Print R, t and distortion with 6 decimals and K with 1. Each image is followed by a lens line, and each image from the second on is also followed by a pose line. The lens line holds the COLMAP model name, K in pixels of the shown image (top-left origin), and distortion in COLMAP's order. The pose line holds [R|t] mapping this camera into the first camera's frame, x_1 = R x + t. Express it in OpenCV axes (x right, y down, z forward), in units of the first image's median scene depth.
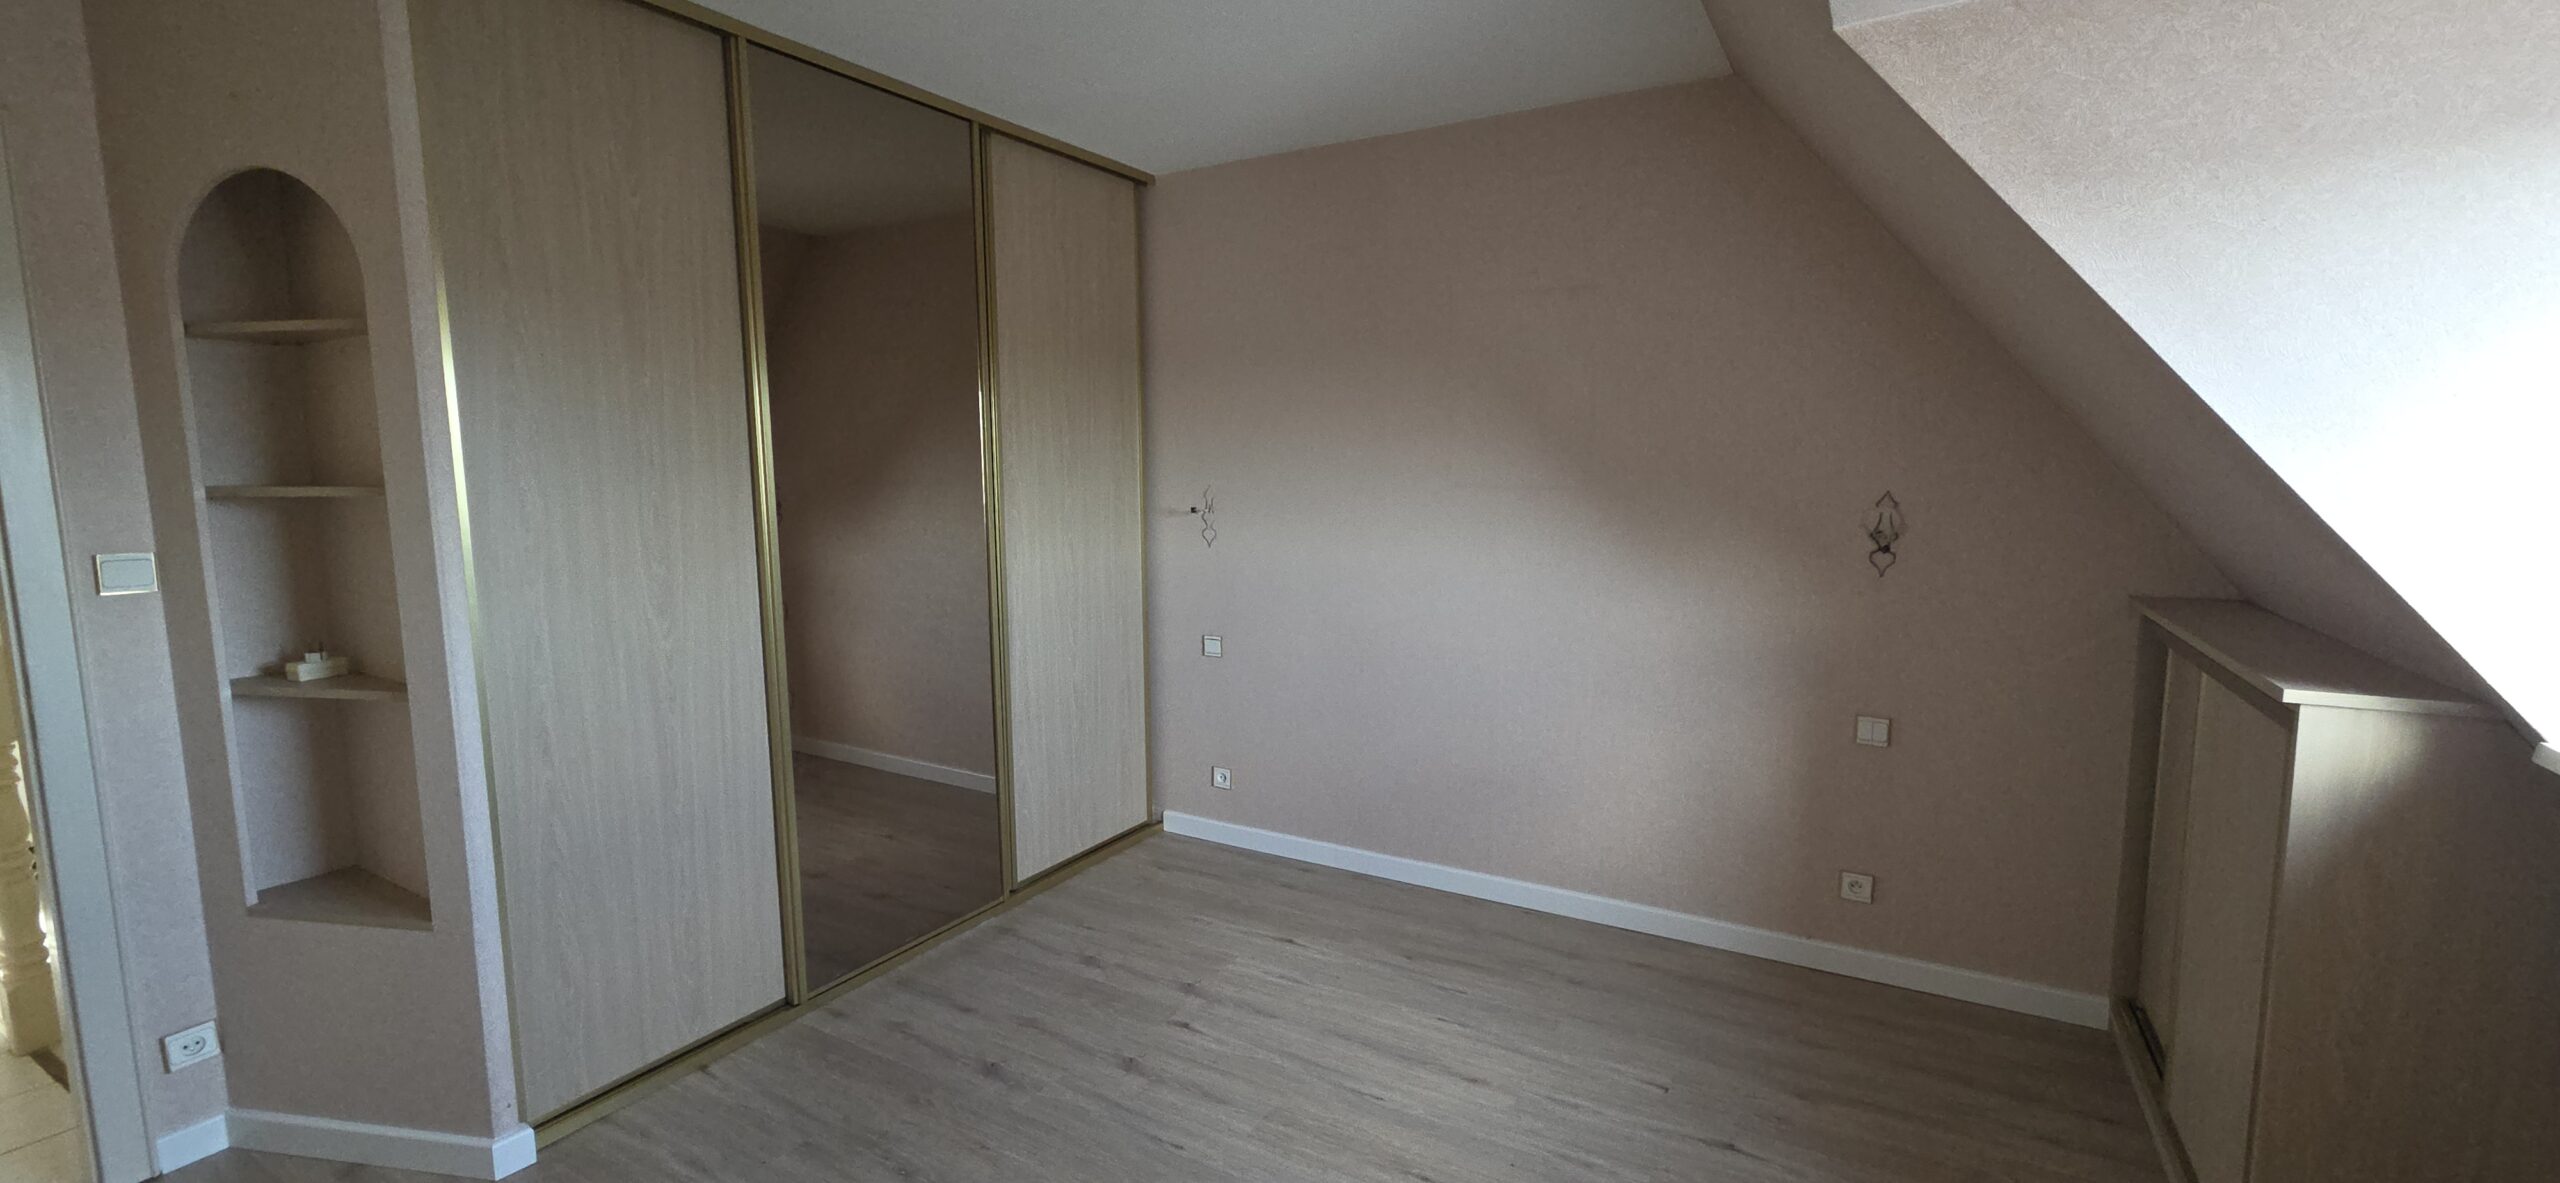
lens RADIAL K [[1038.2, 0, 1272.1], [0, 1038.2, 586.6], [0, 0, 1]] dist [0.002709, -0.000053]
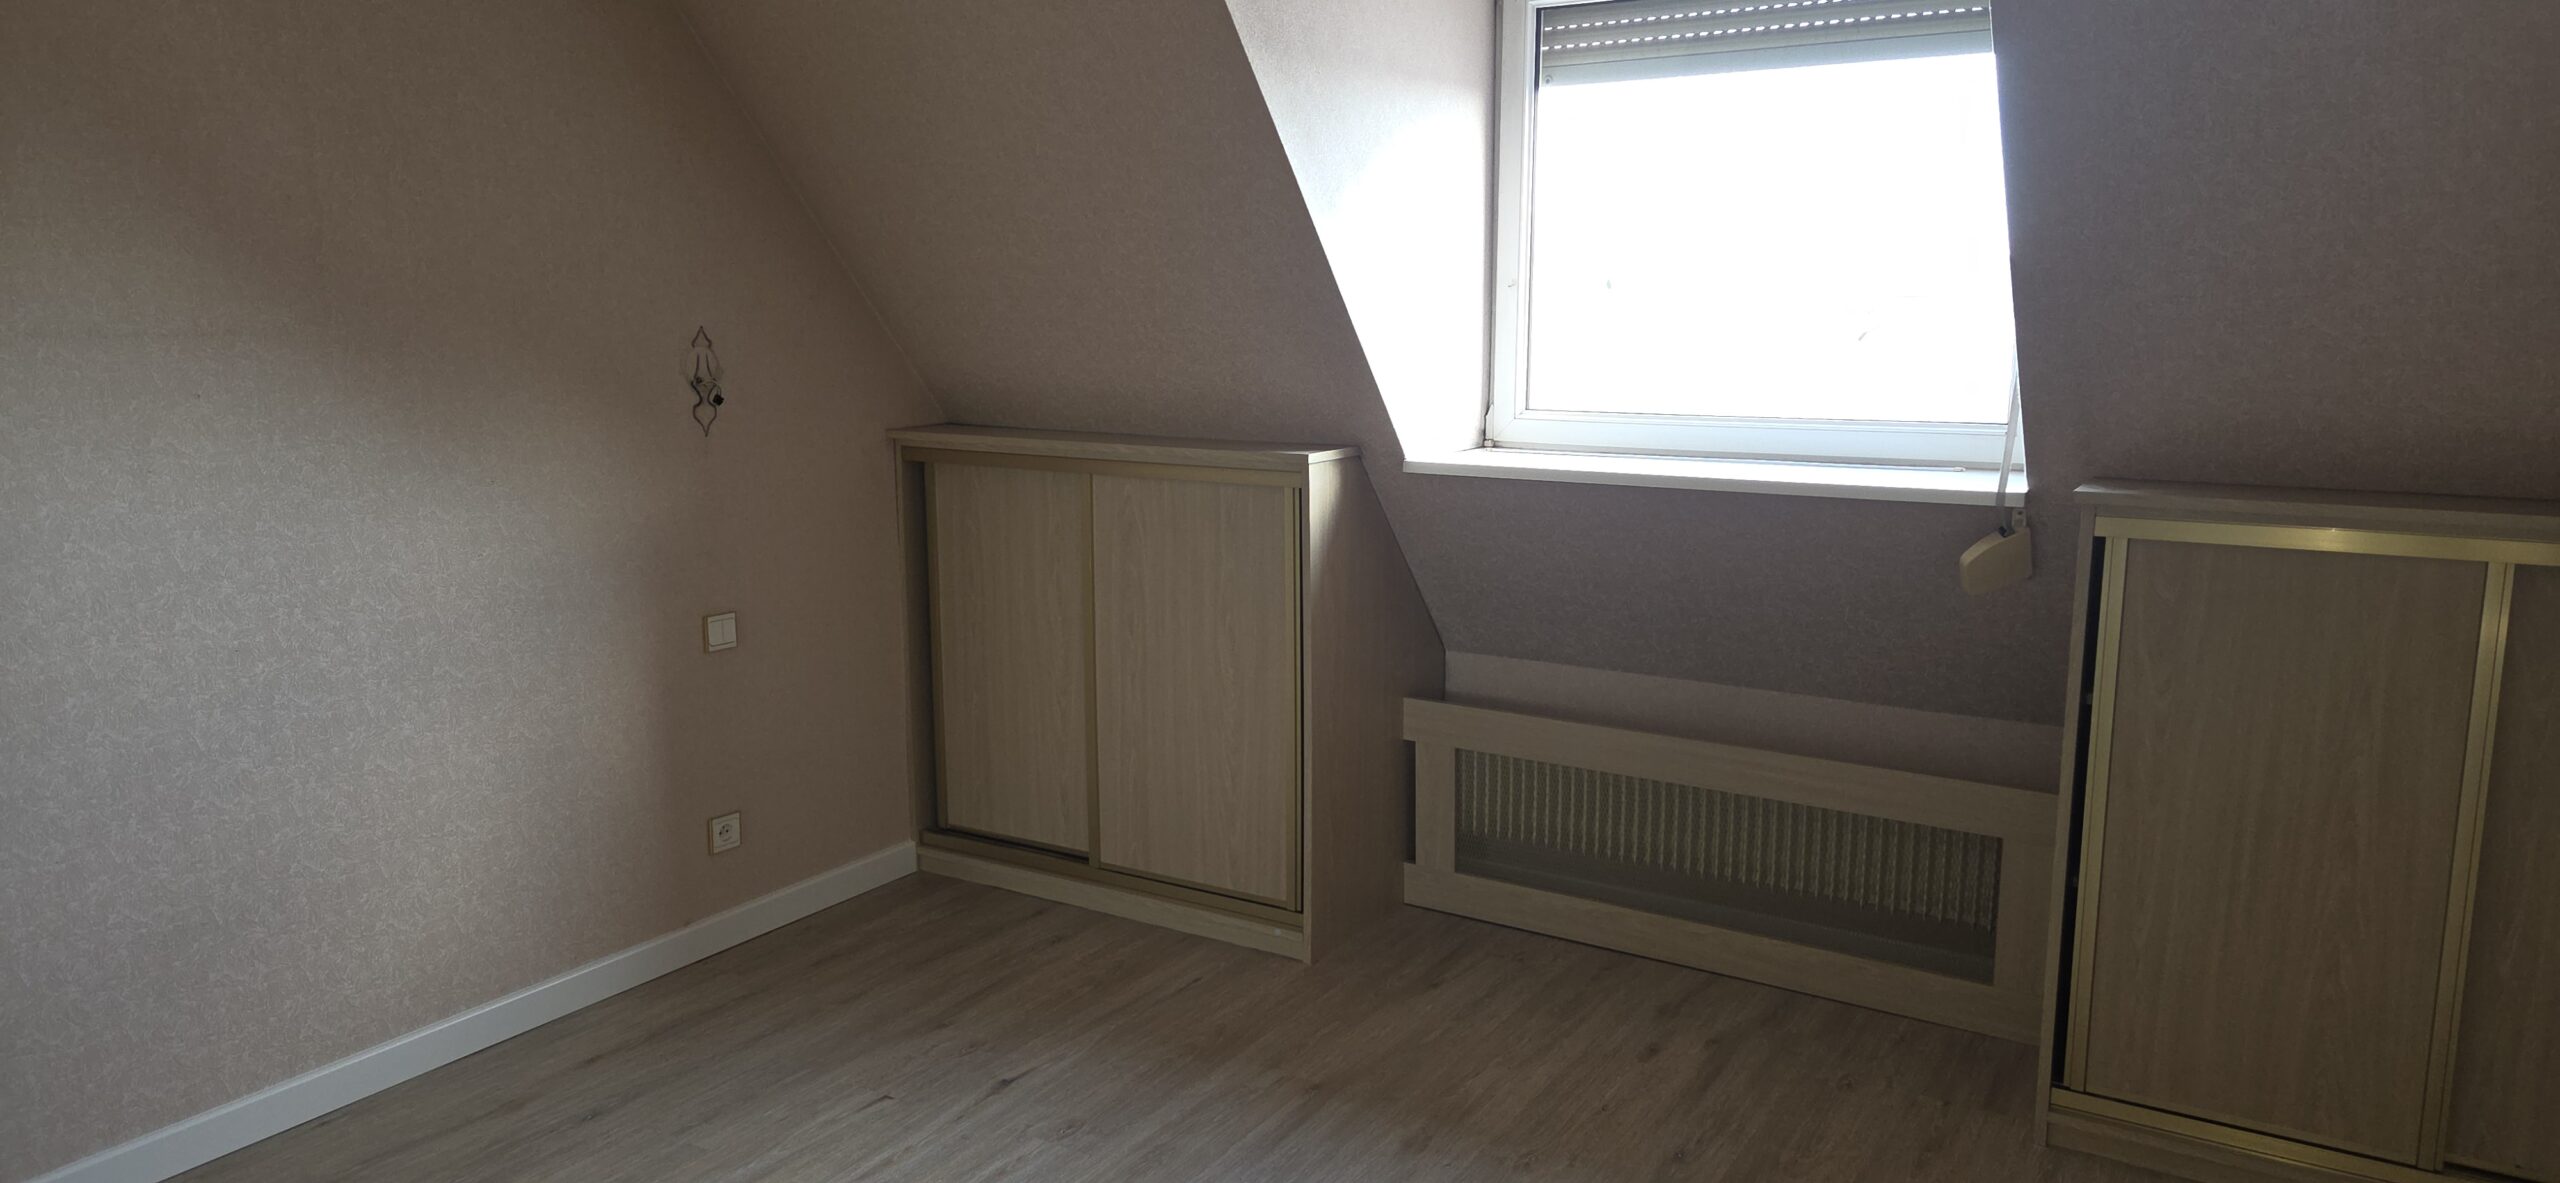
lens RADIAL K [[1690.2, 0, 1273.8], [0, 1690.2, 587.8], [0, 0, 1]] dist [0.059629, -0.003593]
pose [[0.030406, -0.164552, 0.985900, -0.701338], [0.124000, 0.979357, 0.159636, -0.050071], [-0.991816, 0.117397, 0.050183, 0.524569]]
